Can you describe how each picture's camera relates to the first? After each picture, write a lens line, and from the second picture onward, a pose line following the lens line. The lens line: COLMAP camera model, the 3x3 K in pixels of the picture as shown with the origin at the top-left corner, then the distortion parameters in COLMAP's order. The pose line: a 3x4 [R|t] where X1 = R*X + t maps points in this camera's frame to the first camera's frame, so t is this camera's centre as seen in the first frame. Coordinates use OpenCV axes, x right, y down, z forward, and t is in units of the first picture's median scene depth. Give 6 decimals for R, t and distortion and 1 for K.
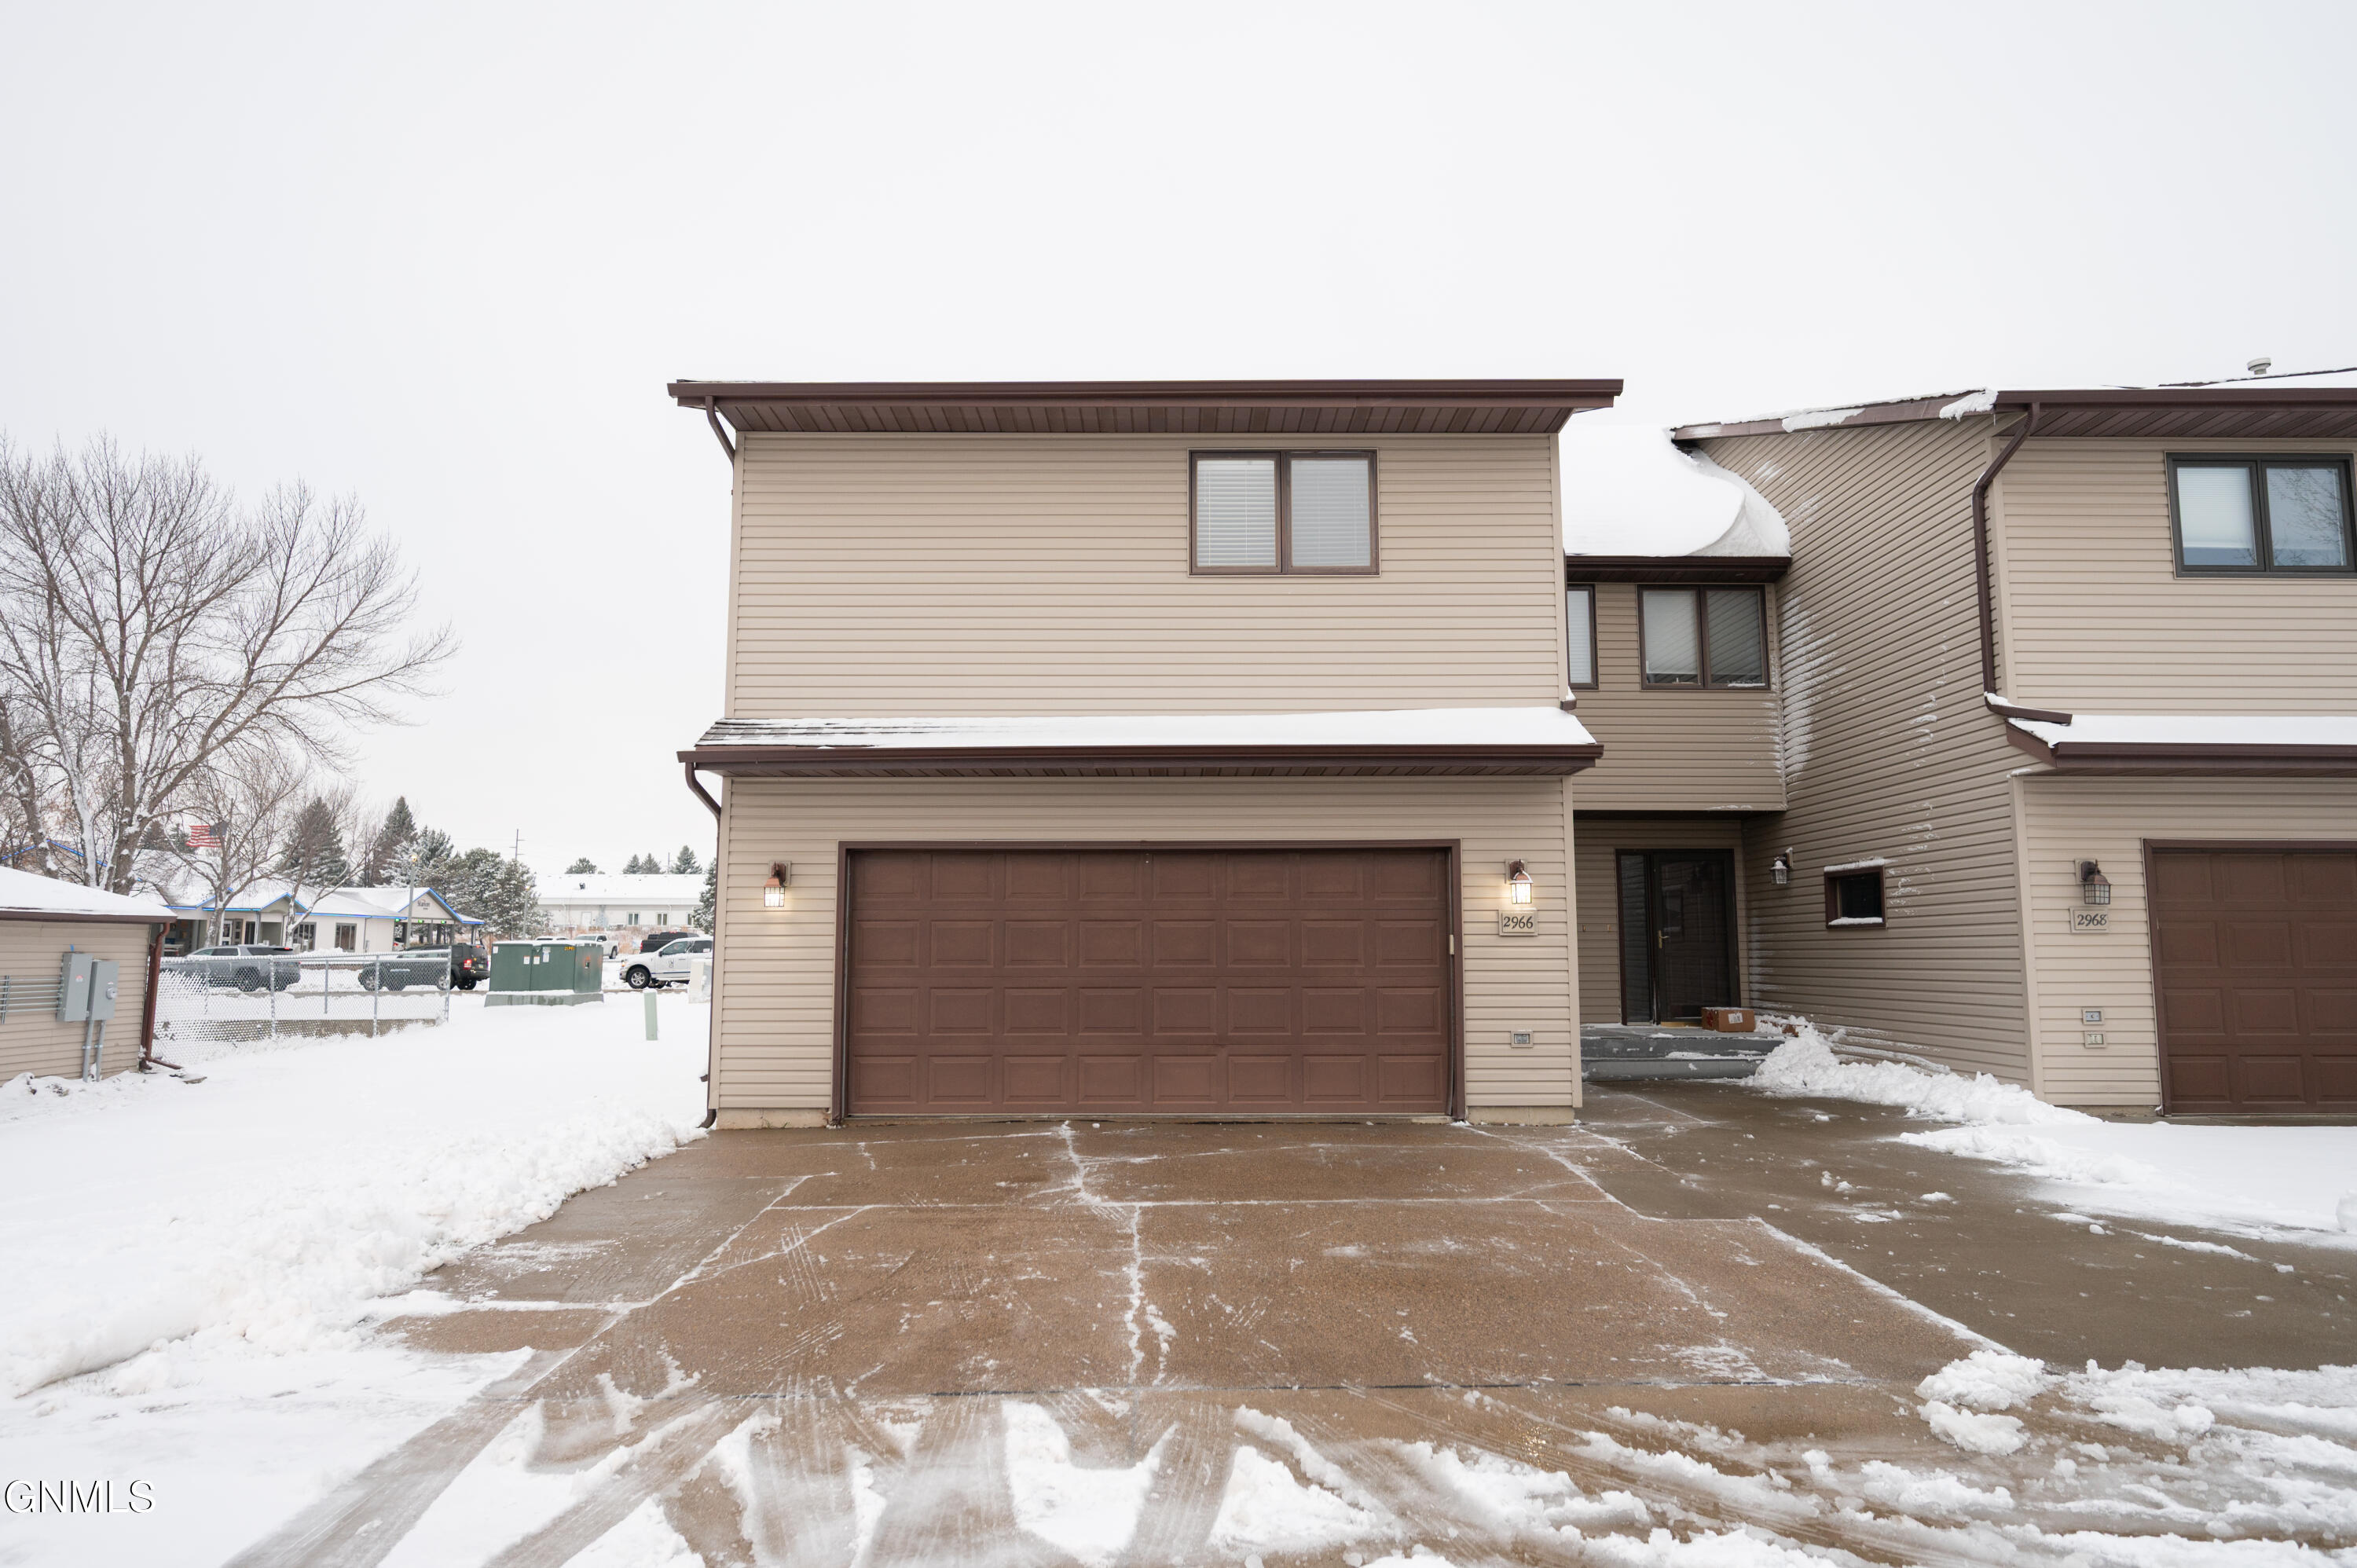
lens RADIAL K [[1588.9, 0, 1236.3], [0, 1588.9, 776.8], [0, 0, 1]] dist [-0.005026, 0.002005]
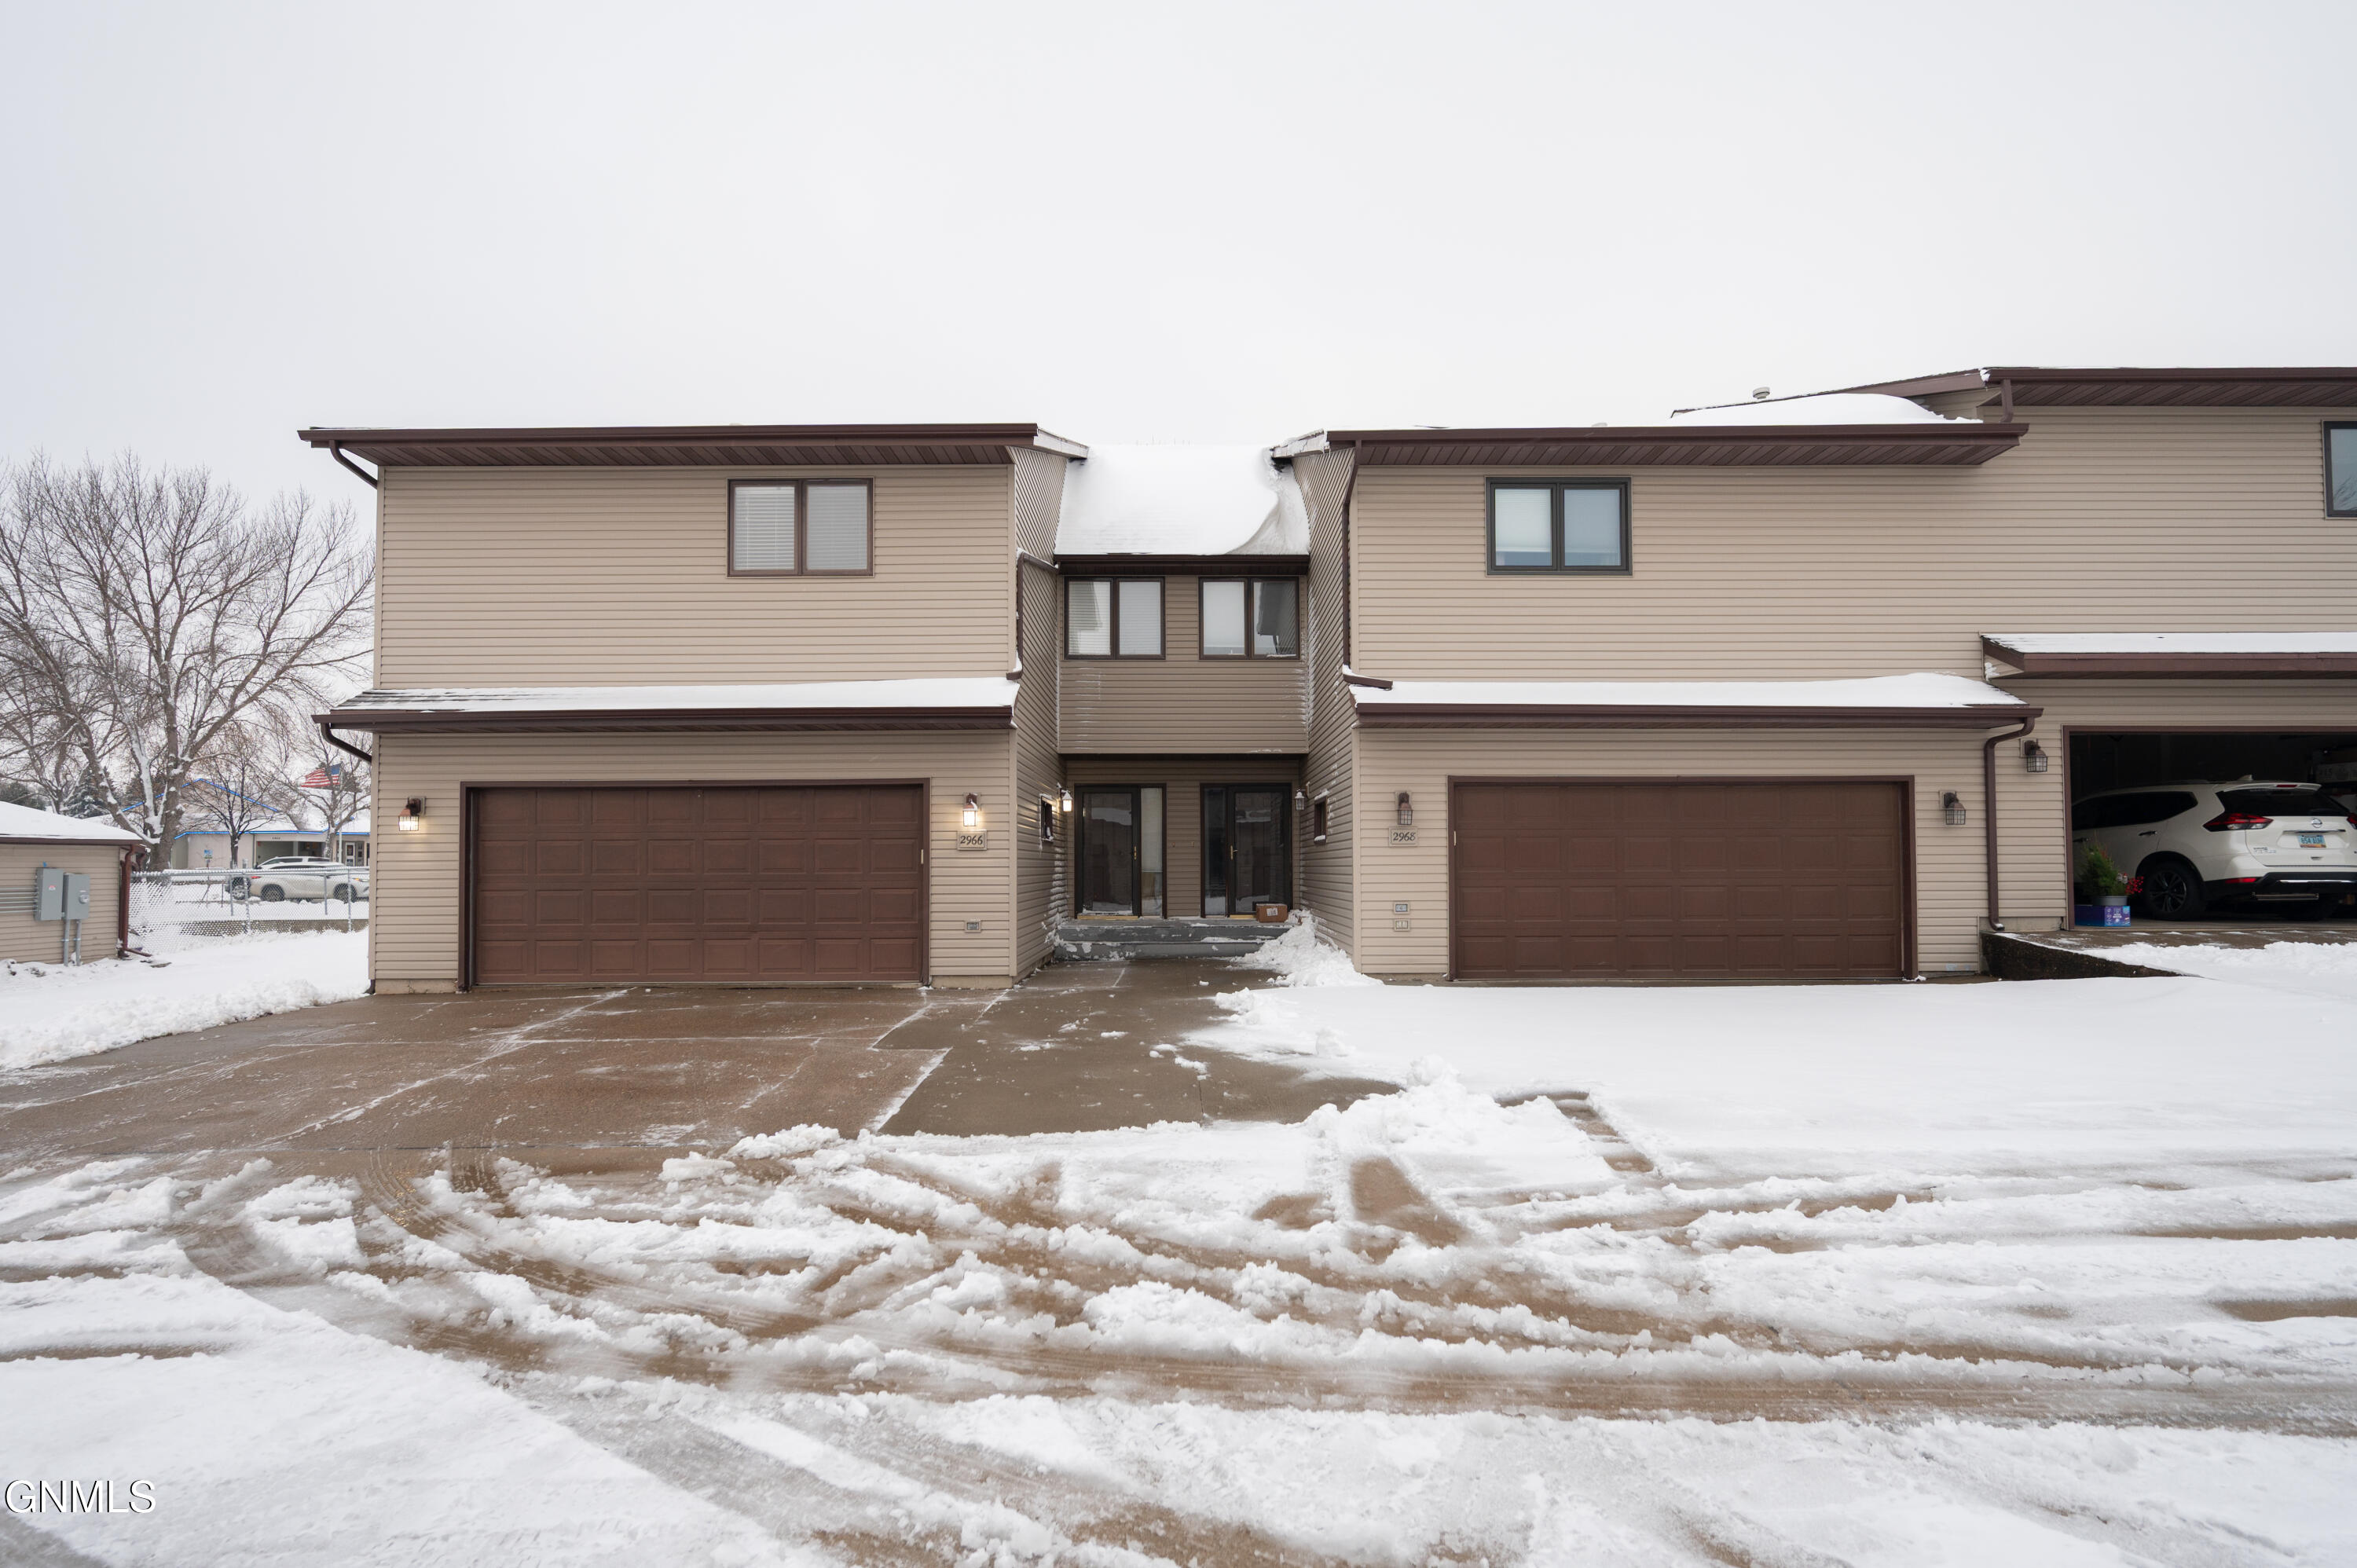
lens RADIAL K [[1284.0, 0, 1175.9], [0, 1284.0, 850.2], [0, 0, 1]] dist [-0.004852, -0.000228]
pose [[0.999989, -0.004248, 0.001997, 0.334884], [0.004030, 0.995092, 0.098871, -0.005841], [-0.002408, -0.098862, 0.995098, -0.074831]]
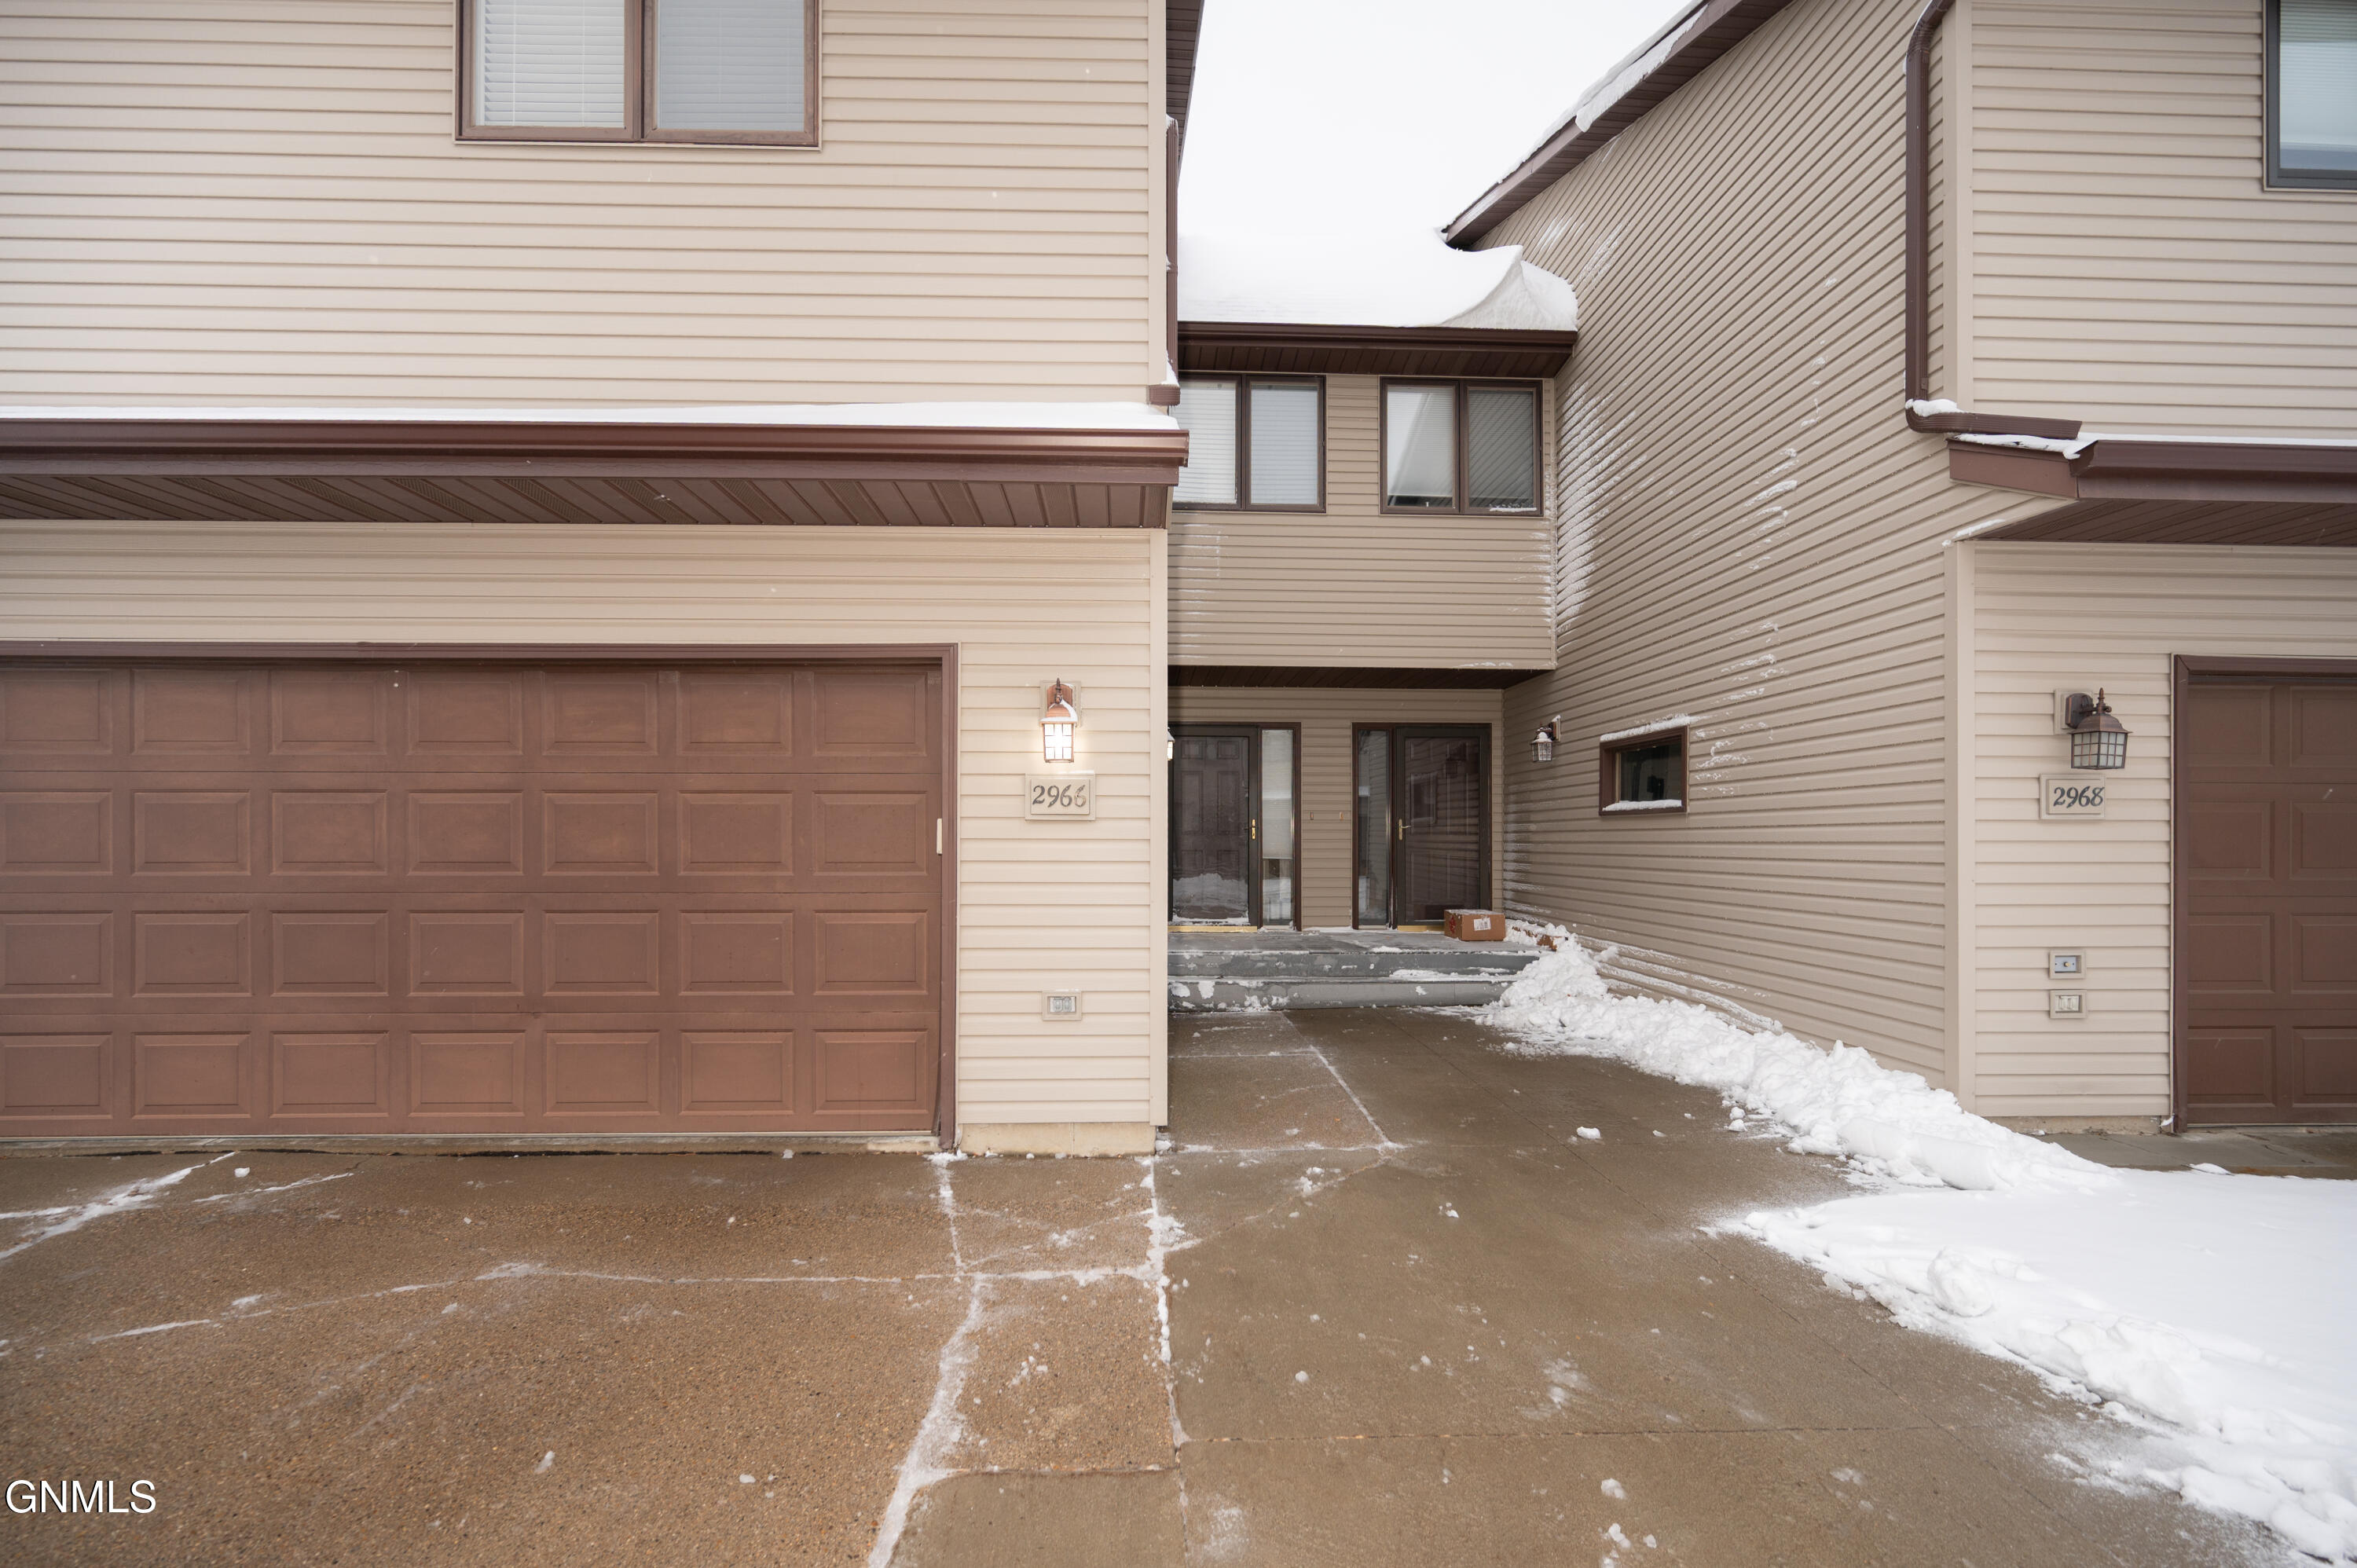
lens RADIAL K [[1185.9, 0, 1172.9], [0, 1185.9, 868.1], [0, 0, 1]] dist [-0.001630, -0.001152]
pose [[0.999746, 0.002539, 0.022410, 0.199971], [-0.005528, 0.990920, 0.134341, 0.058646], [-0.021866, -0.134430, 0.990682, 0.567662]]
